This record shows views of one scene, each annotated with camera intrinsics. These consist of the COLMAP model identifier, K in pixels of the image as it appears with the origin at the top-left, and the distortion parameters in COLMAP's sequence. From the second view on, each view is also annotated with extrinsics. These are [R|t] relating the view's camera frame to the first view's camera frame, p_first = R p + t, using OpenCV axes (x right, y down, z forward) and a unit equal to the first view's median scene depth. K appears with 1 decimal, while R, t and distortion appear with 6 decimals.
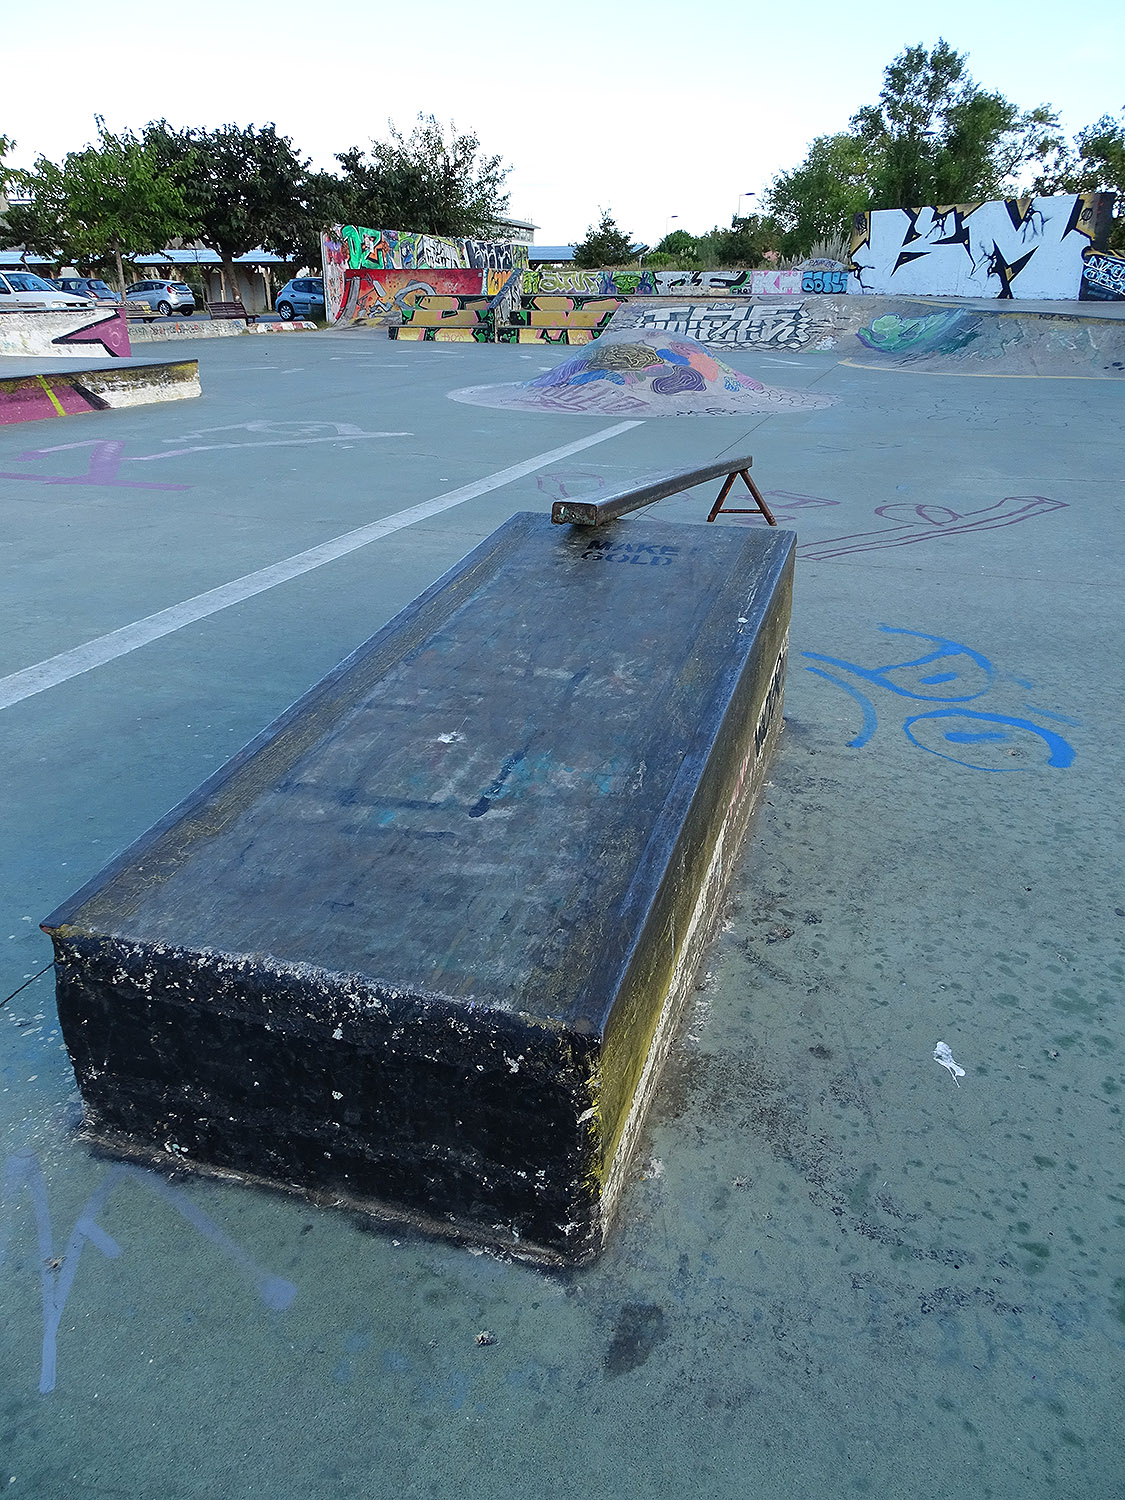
lens RADIAL K [[1058.6, 0, 575.2], [0, 1058.6, 732.8], [0, 0, 1]] dist [0.003136, -0.002619]
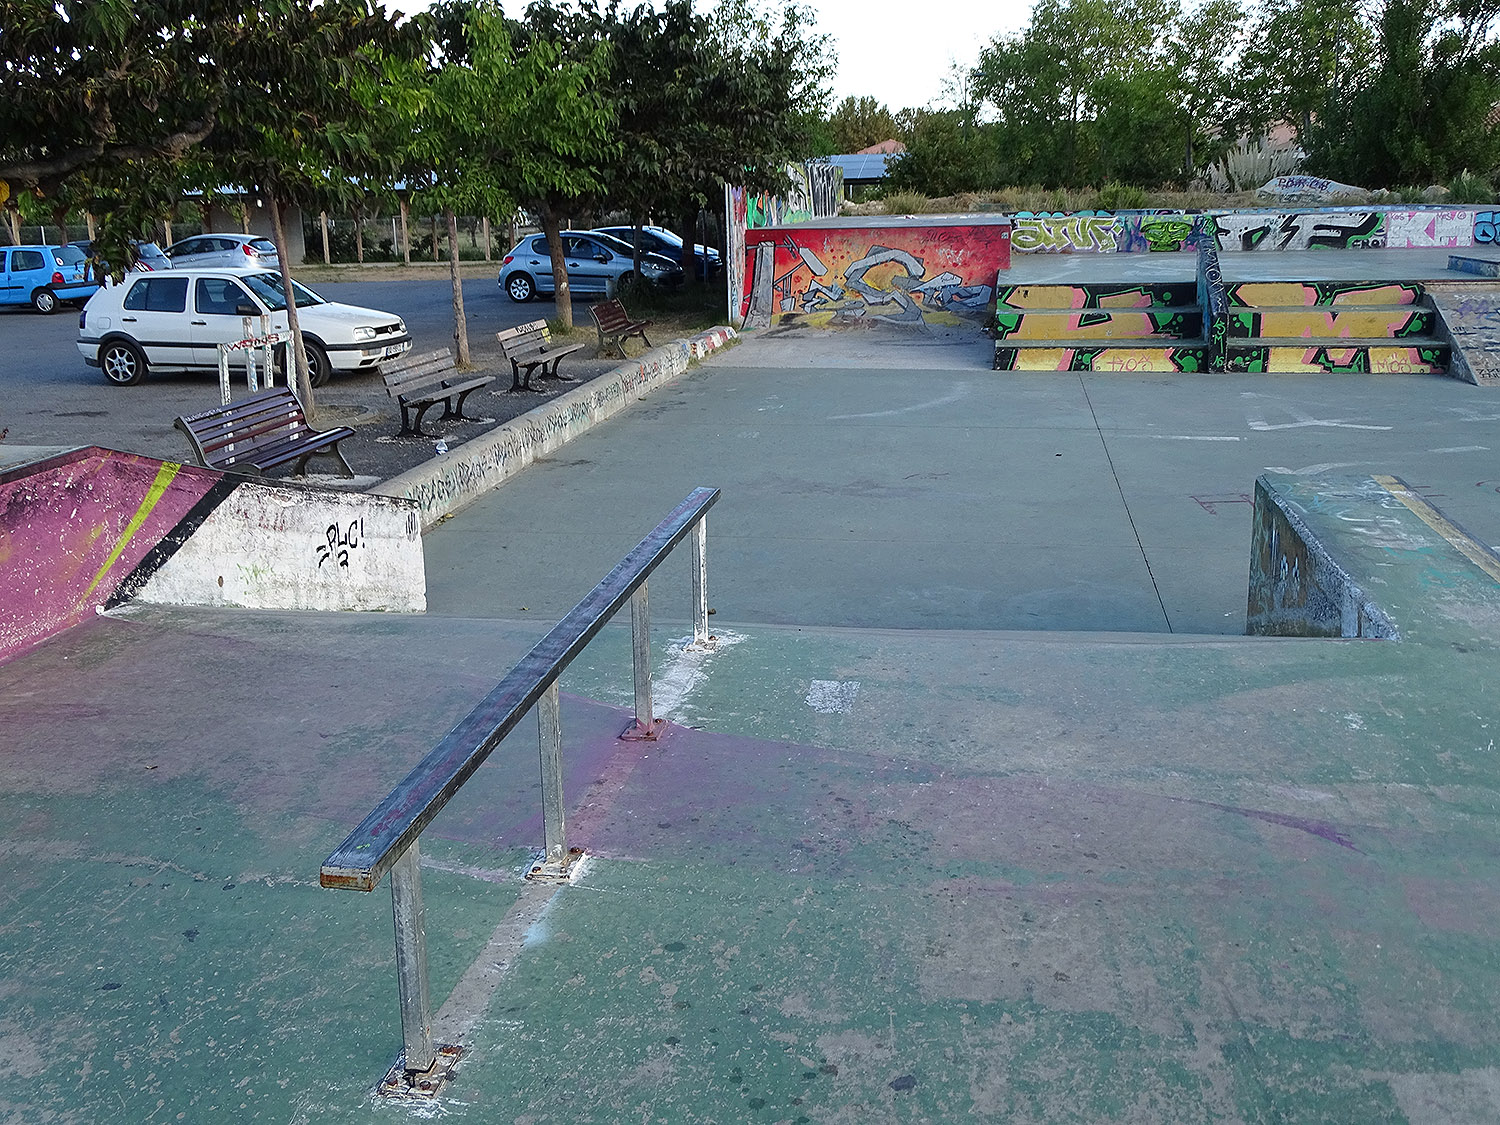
lens RADIAL K [[1541.8, 0, 750.0], [0, 1541.8, 562.5], [0, 0, 1]] dist [-0.007790, 0.023456]
pose [[0.989561, -0.054682, 0.133340, -0.360086], [0.074997, 0.985461, -0.152452, -0.148471], [-0.123065, 0.160861, 0.979275, 0.242057]]
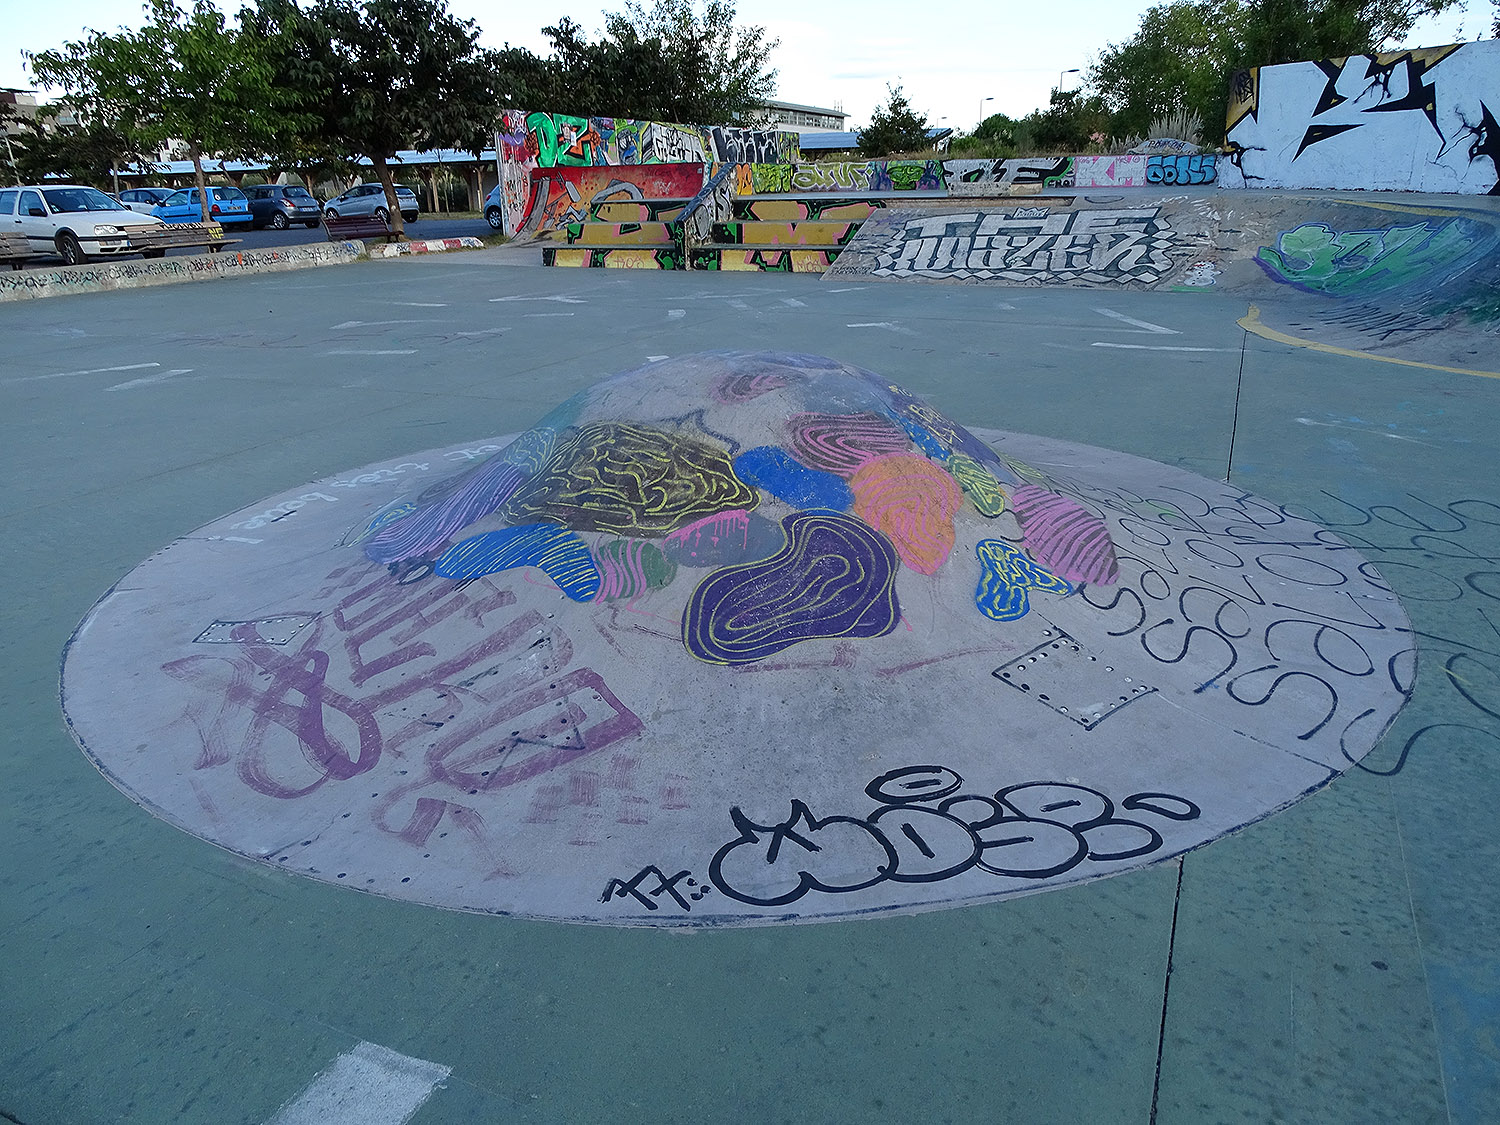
lens RADIAL K [[1062.7, 0, 750.0], [0, 1062.7, 562.5], [0, 0, 1]] dist [-0.018887, 0.000724]
pose [[0.991633, 0.022620, -0.127088, 0.047753], [-0.028657, 0.998536, -0.045877, -0.129406], [0.125864, 0.049135, 0.990830, 0.291214]]
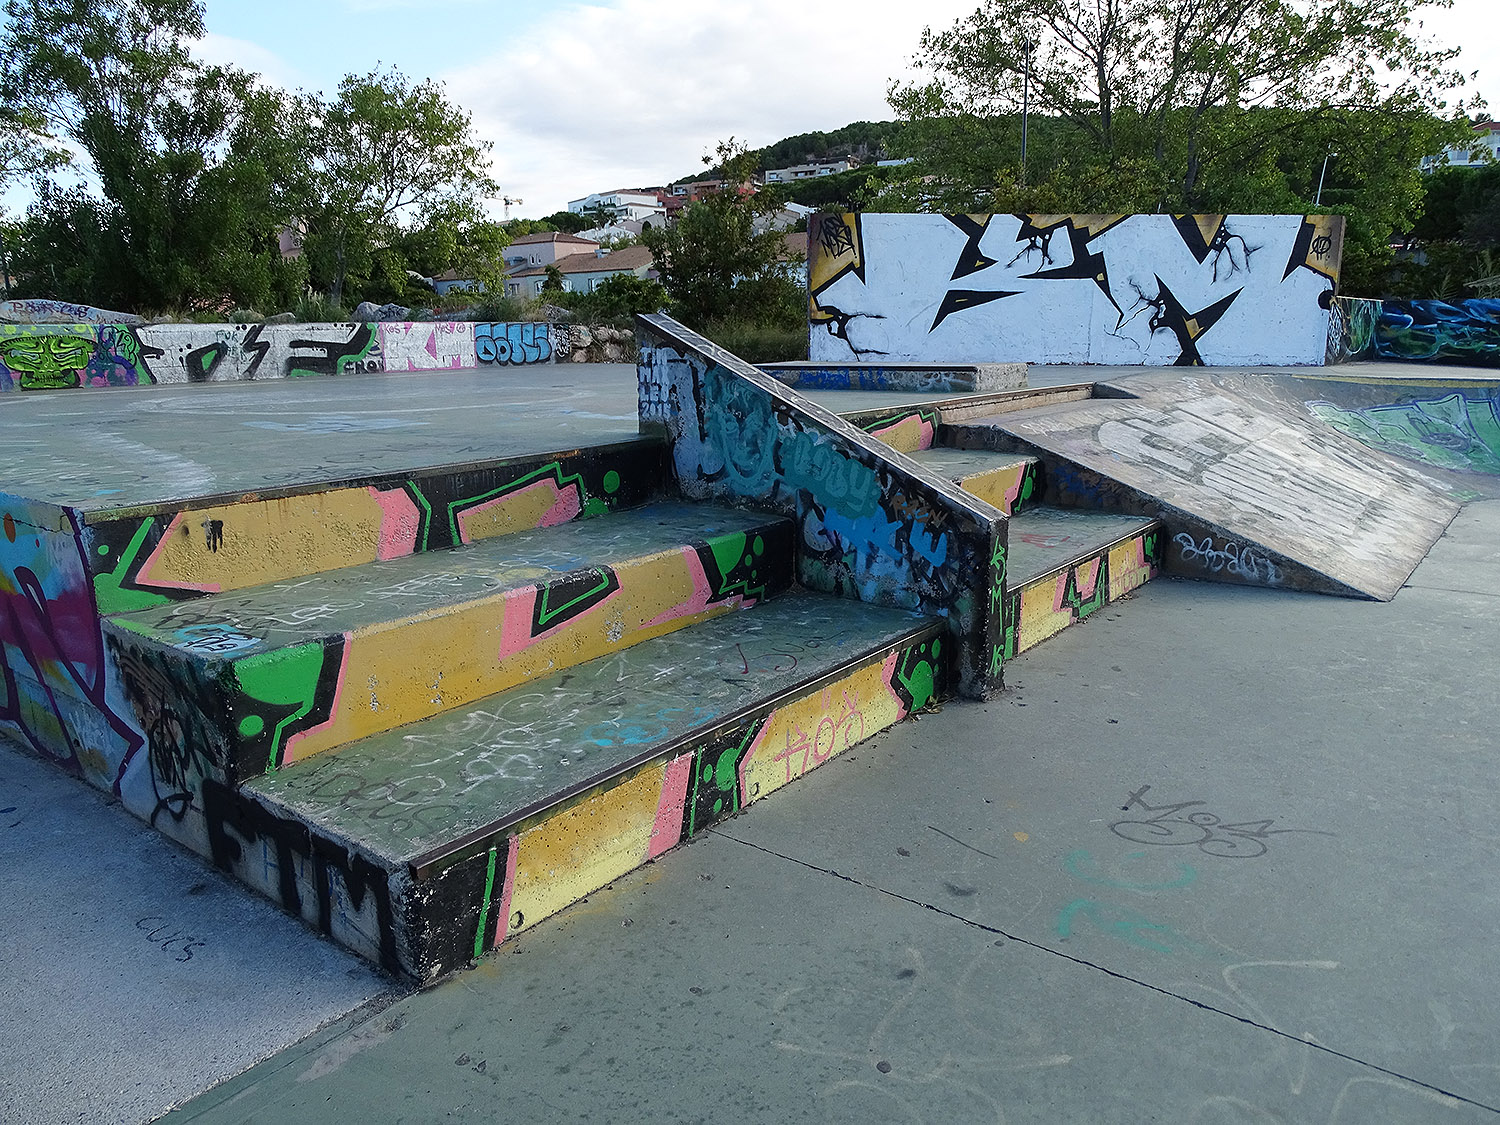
lens RADIAL K [[1062.7, 0, 750.0], [0, 1062.7, 562.5], [0, 0, 1]] dist [-0.018887, 0.000724]
pose [[0.348268, -0.207658, 0.914105, -0.219005], [0.373660, 0.925085, 0.067790, -0.357121], [-0.859702, 0.317956, 0.399771, 0.817318]]
